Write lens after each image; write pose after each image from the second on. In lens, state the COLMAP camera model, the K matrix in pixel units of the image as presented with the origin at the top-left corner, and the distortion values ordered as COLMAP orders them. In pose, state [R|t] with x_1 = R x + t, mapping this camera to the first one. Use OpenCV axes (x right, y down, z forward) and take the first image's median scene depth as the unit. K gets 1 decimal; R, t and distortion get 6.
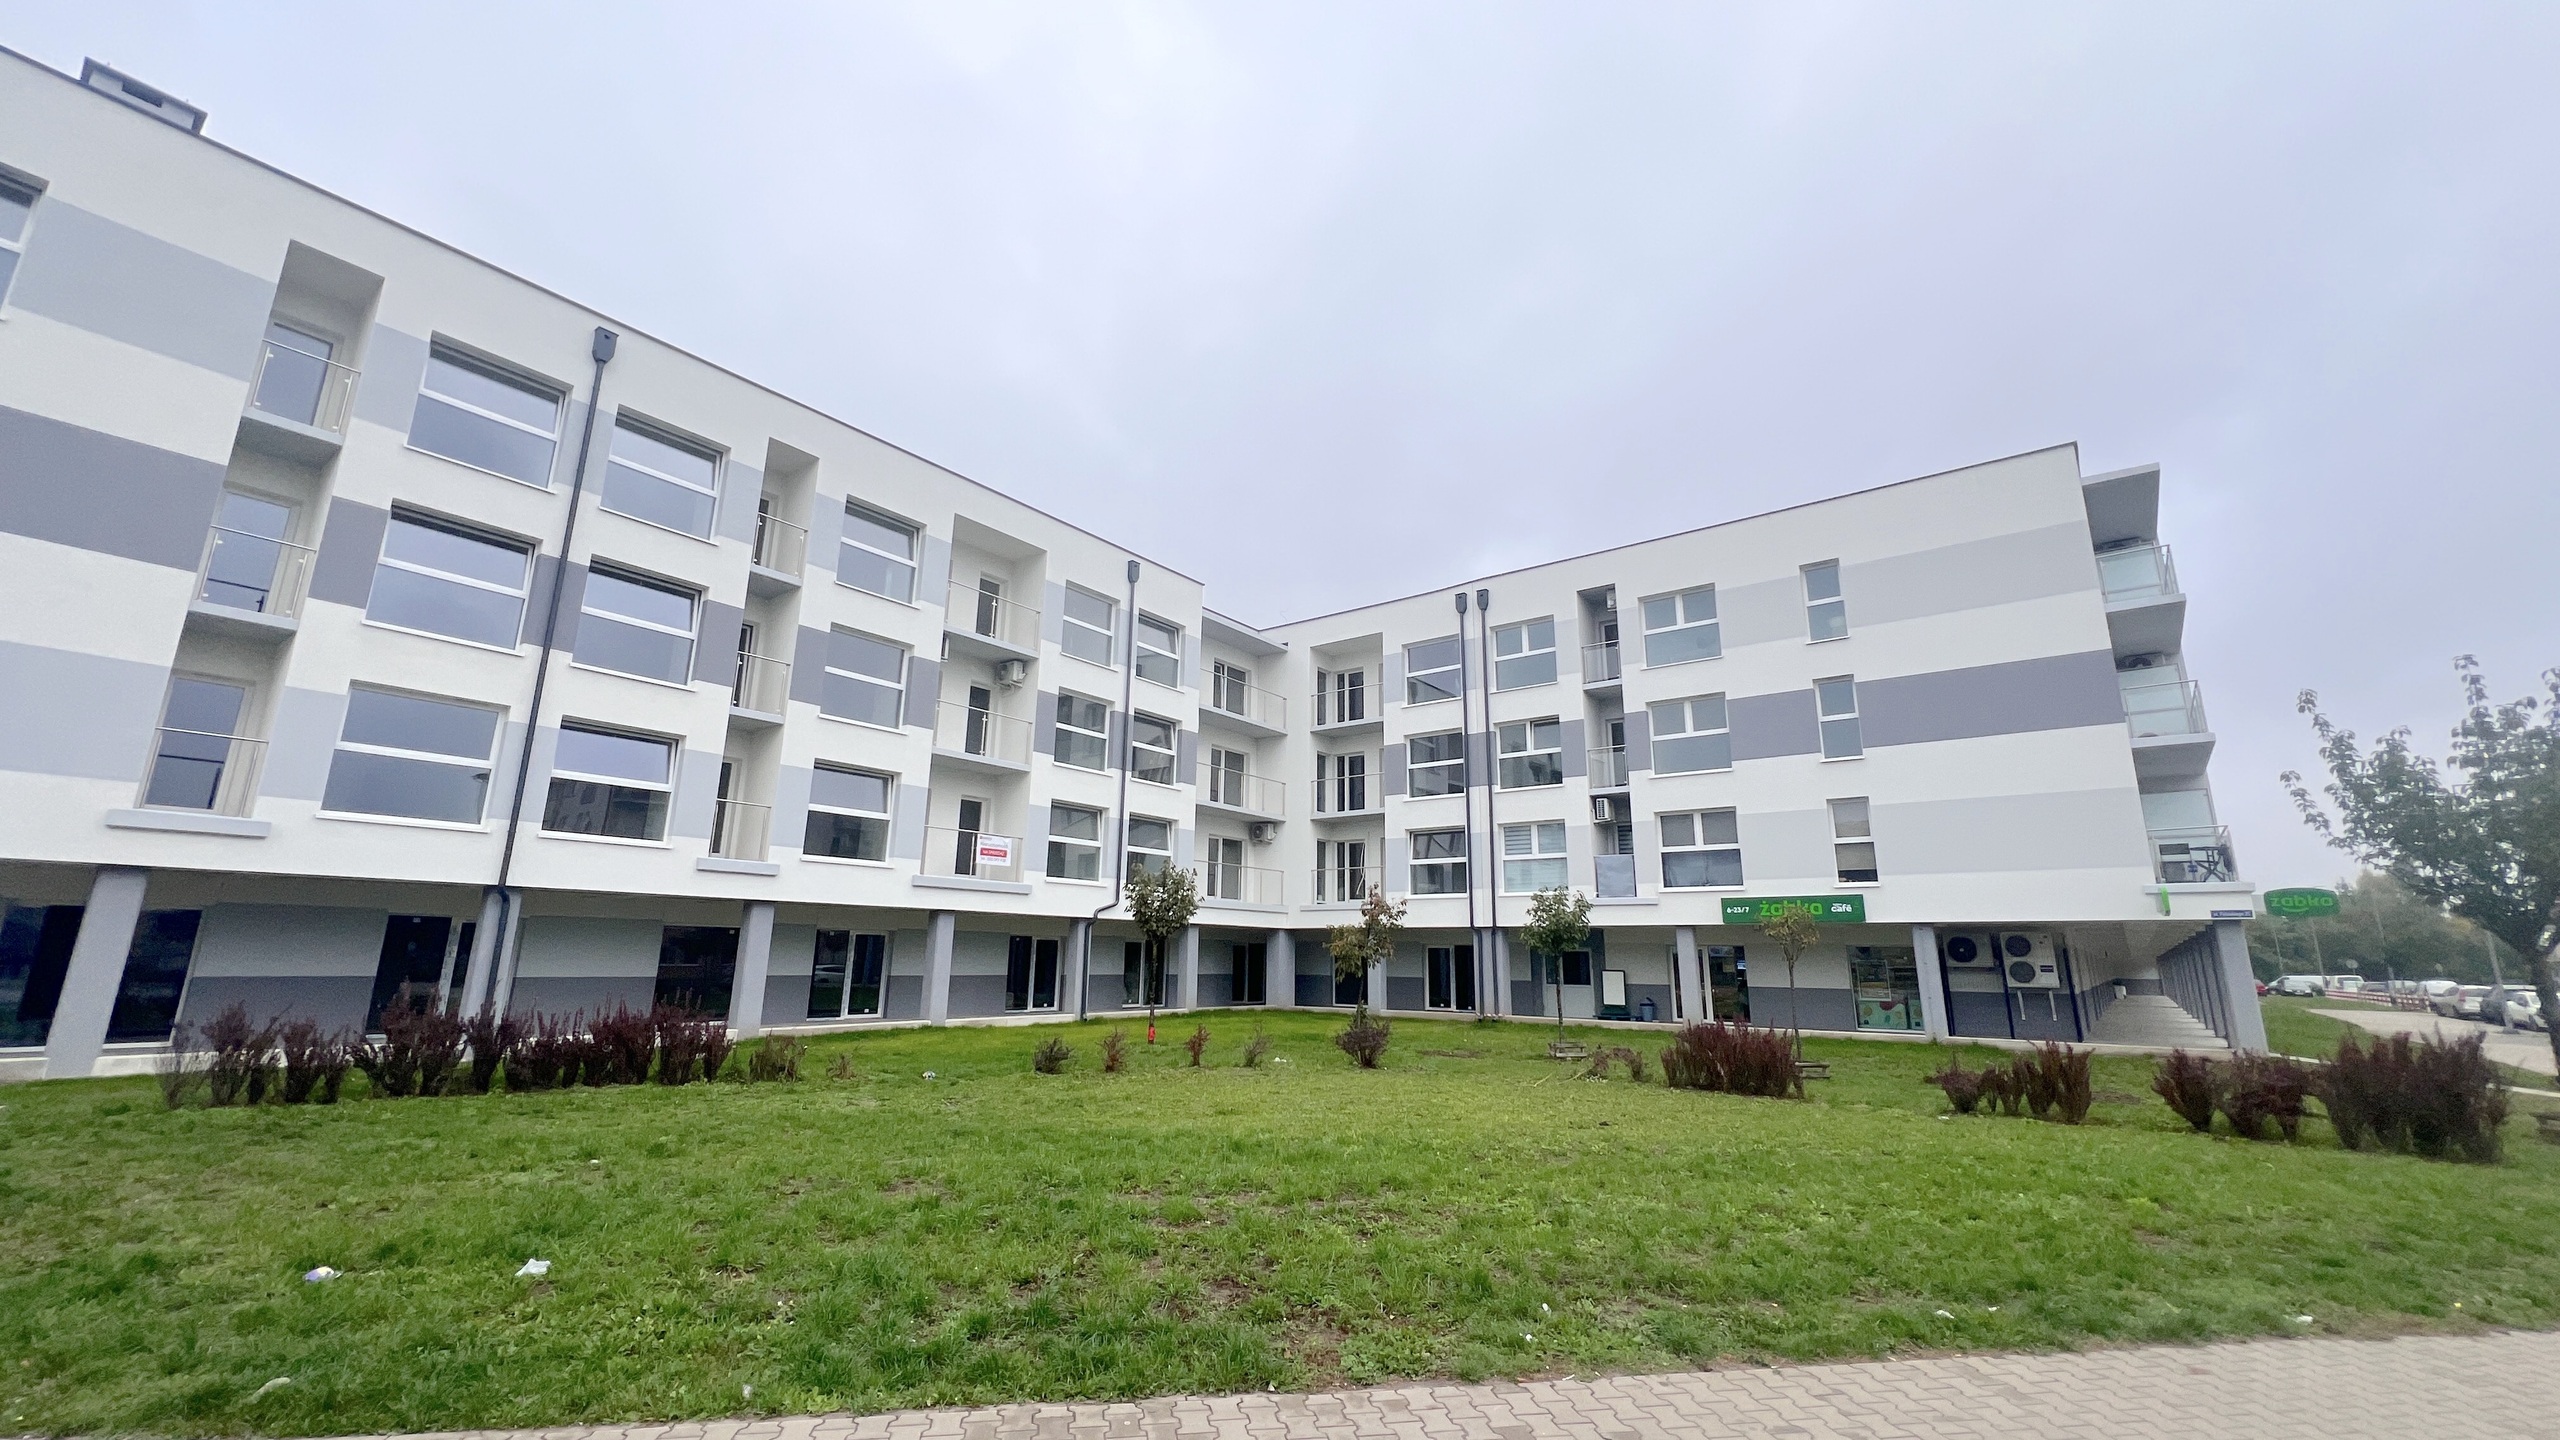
lens RADIAL K [[1023.1, 0, 1275.2], [0, 1023.1, 714.6], [0, 0, 1]] dist [-0.000174, 0.000471]
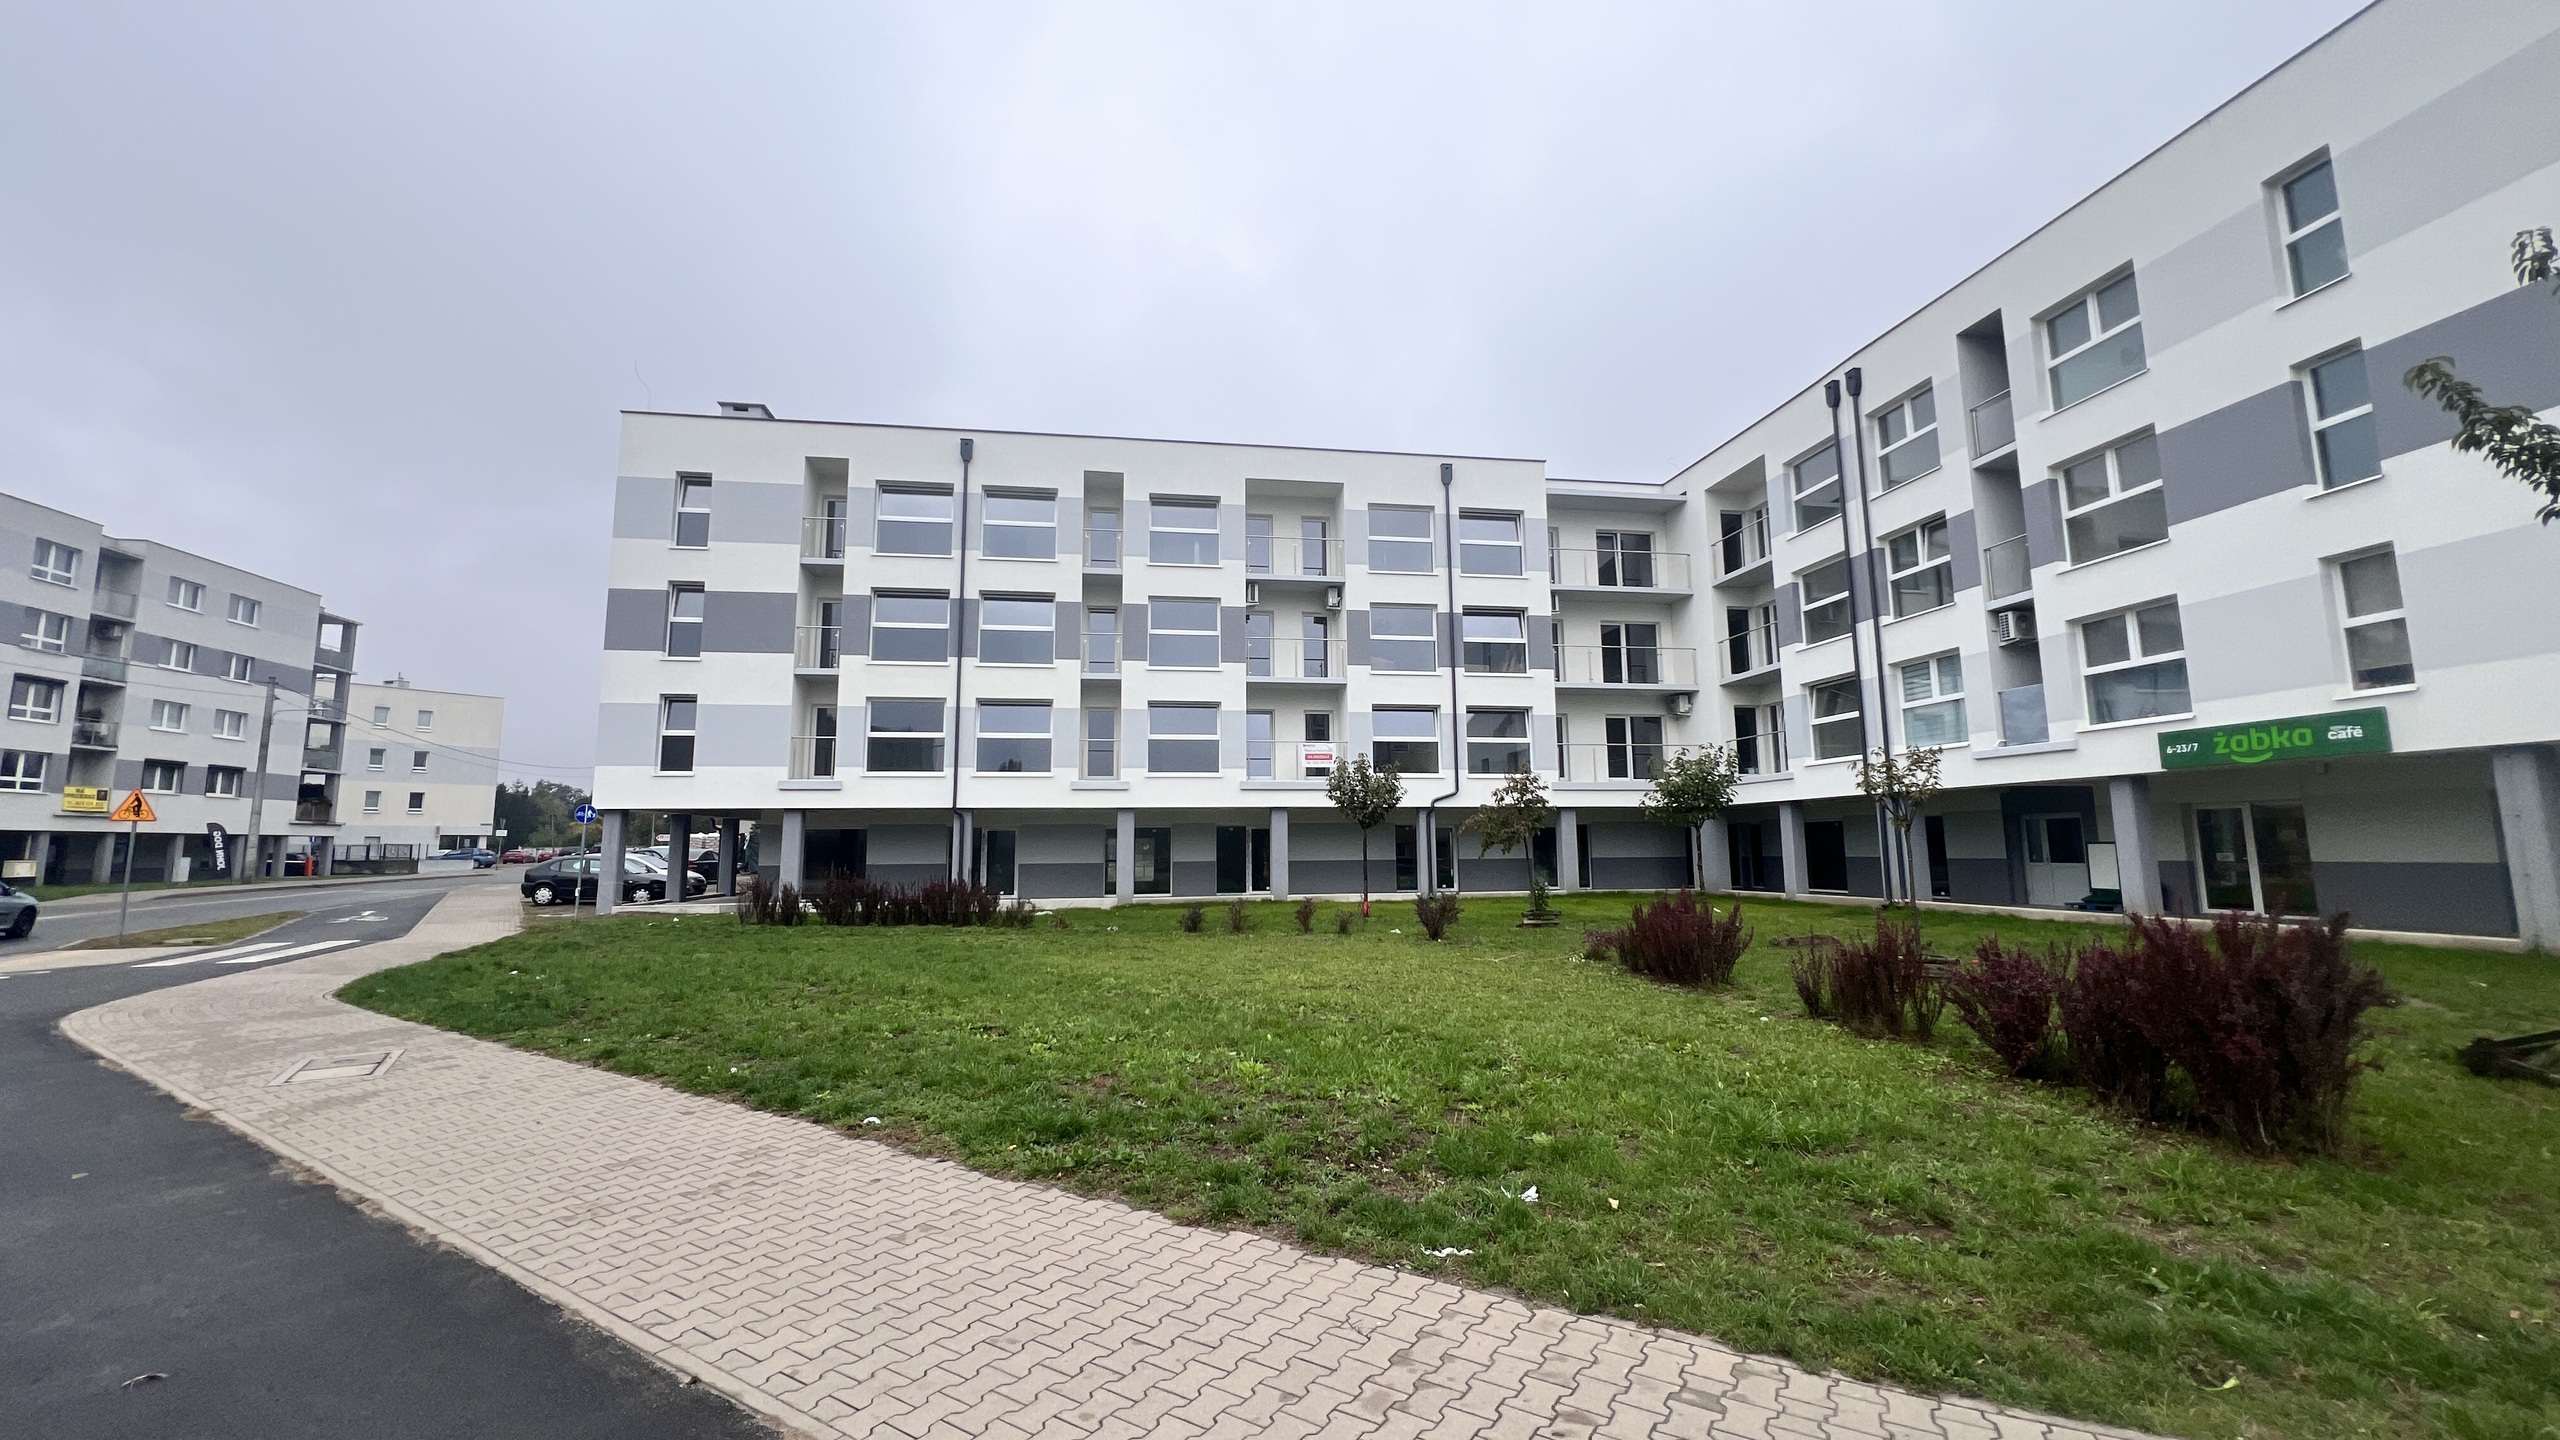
lens RADIAL K [[1023.1, 0, 1275.2], [0, 1023.1, 714.6], [0, 0, 1]] dist [-0.000174, 0.000471]
pose [[0.717409, -0.111397, -0.687688, 0.462437], [0.180086, 0.983235, 0.028597, 0.041401], [0.672974, -0.144359, 0.725443, 0.115756]]
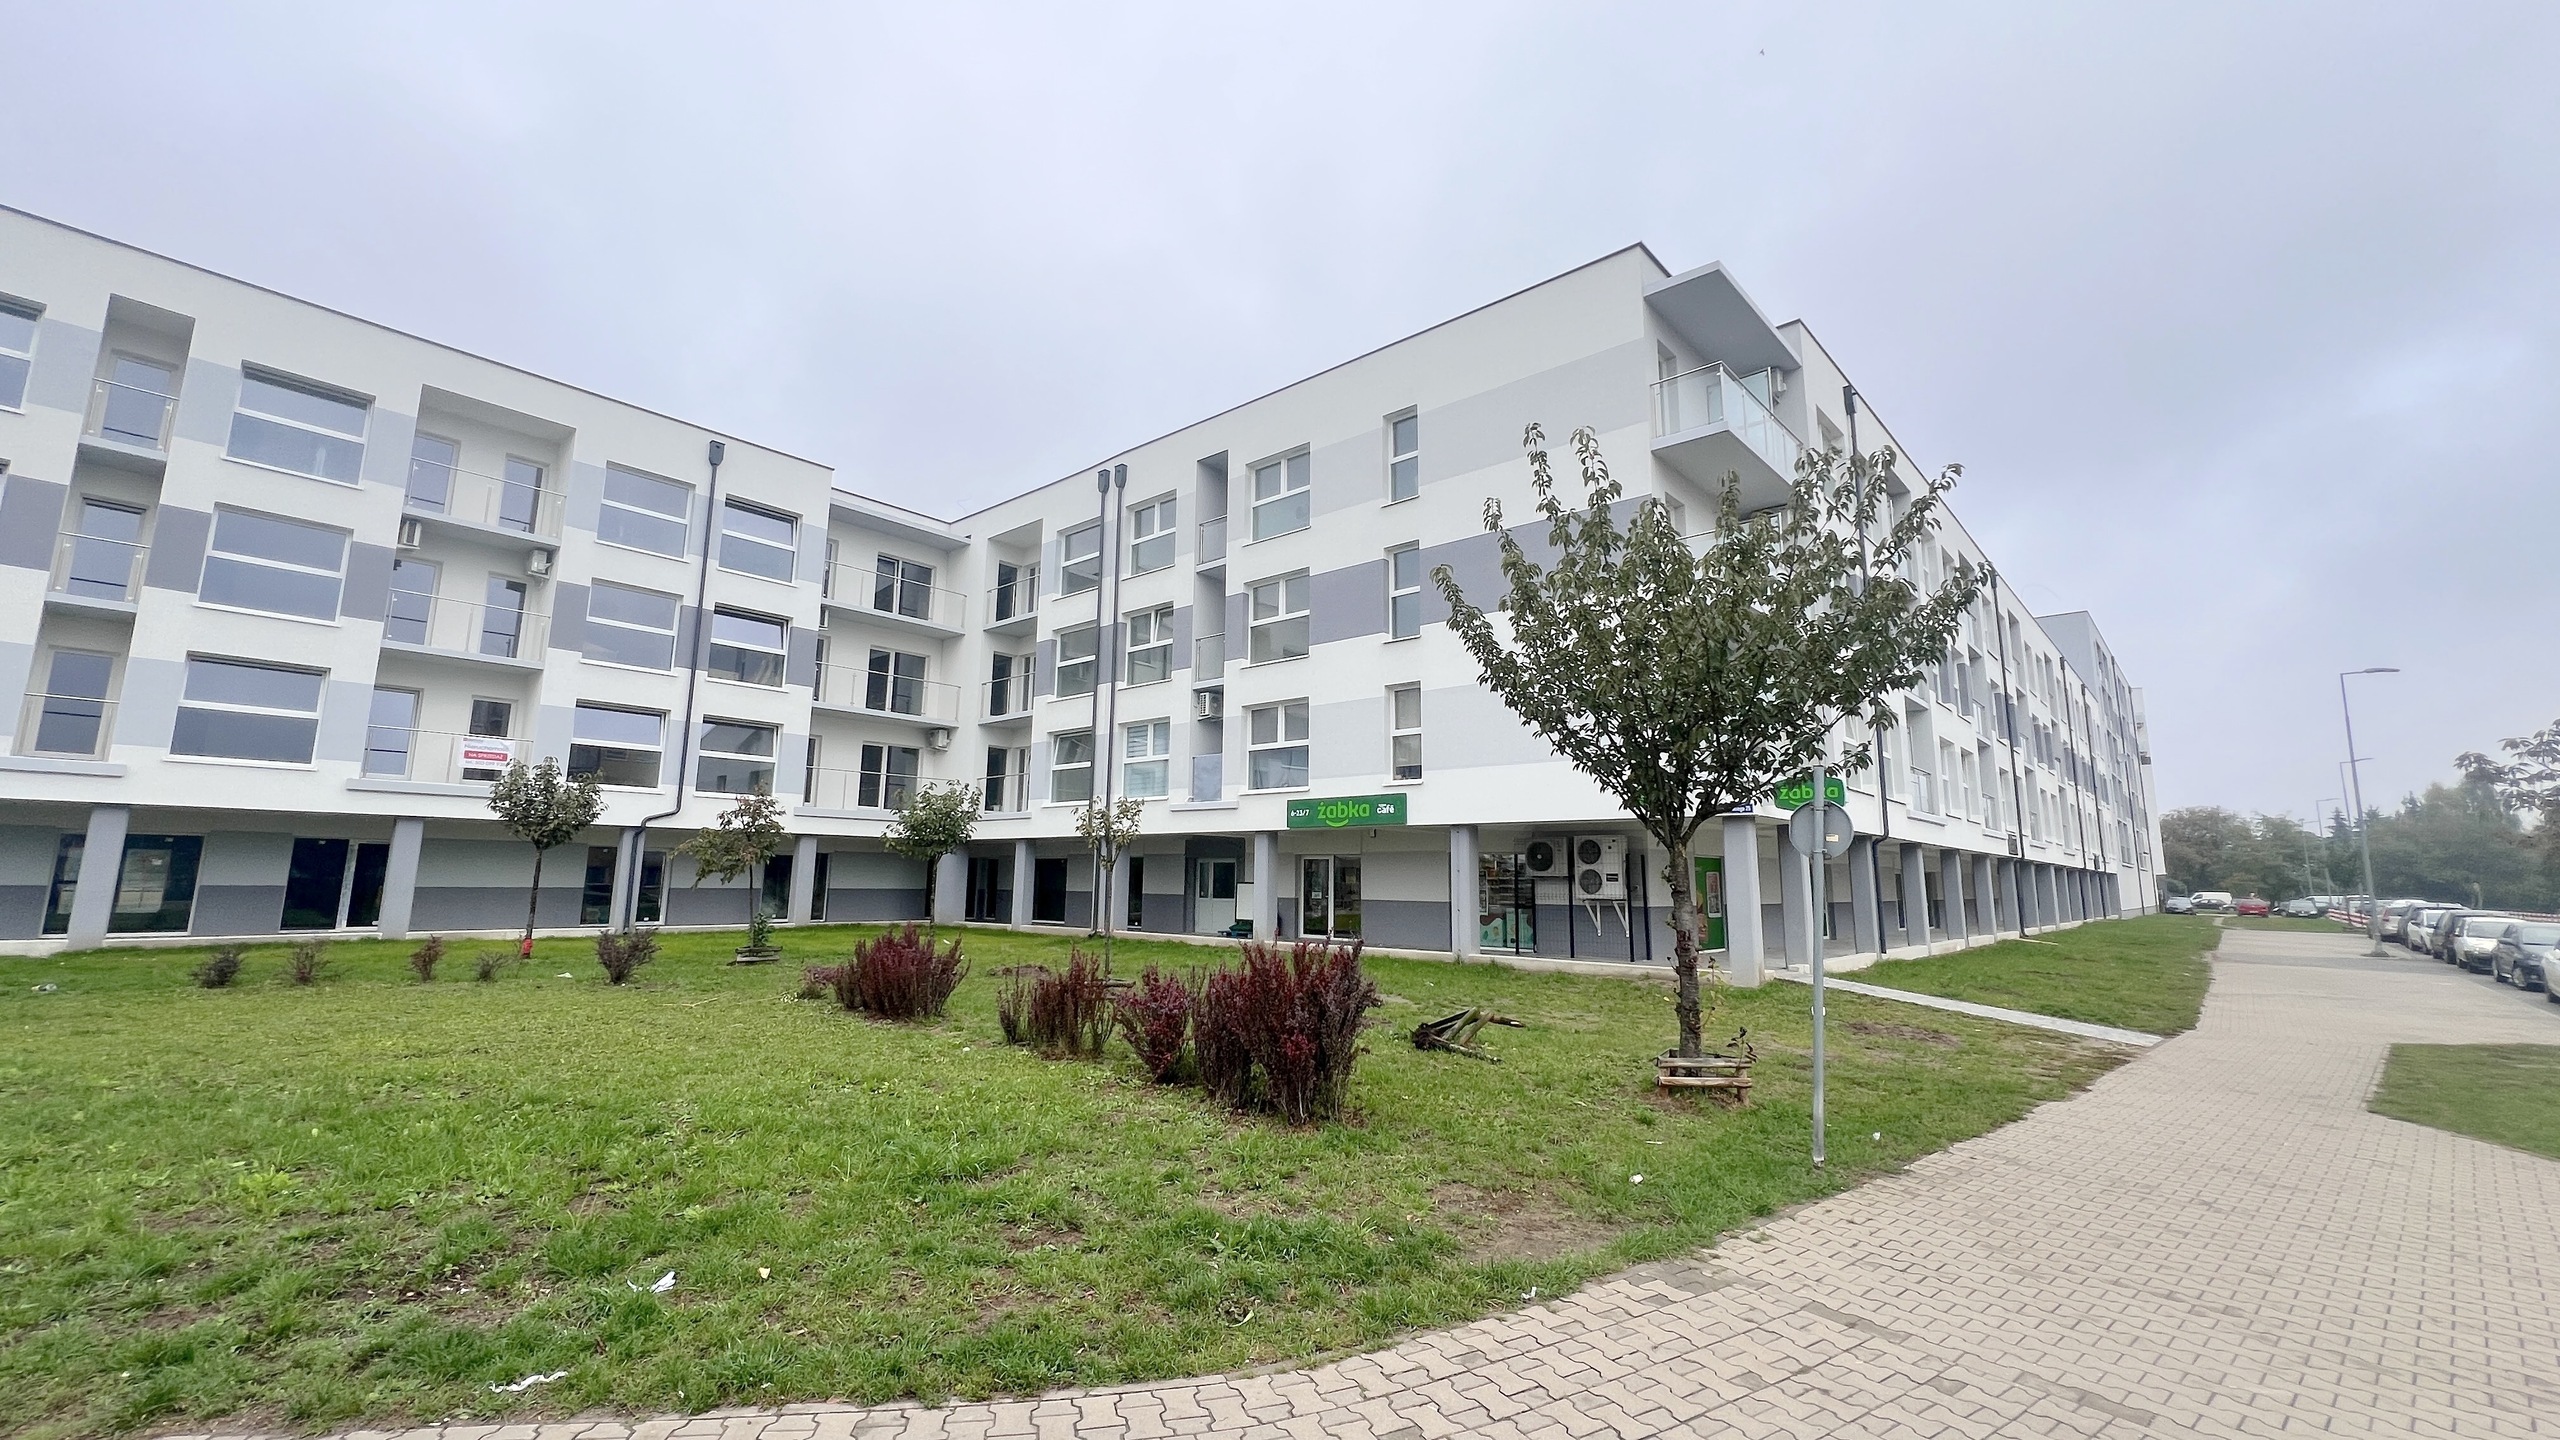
lens RADIAL K [[1023.1, 0, 1275.2], [0, 1023.1, 714.6], [0, 0, 1]] dist [-0.000174, 0.000471]
pose [[0.997431, -0.012031, -0.070620, 0.467160], [0.017054, 0.997333, 0.070964, 0.040896], [0.069577, -0.071986, 0.994976, 0.120258]]
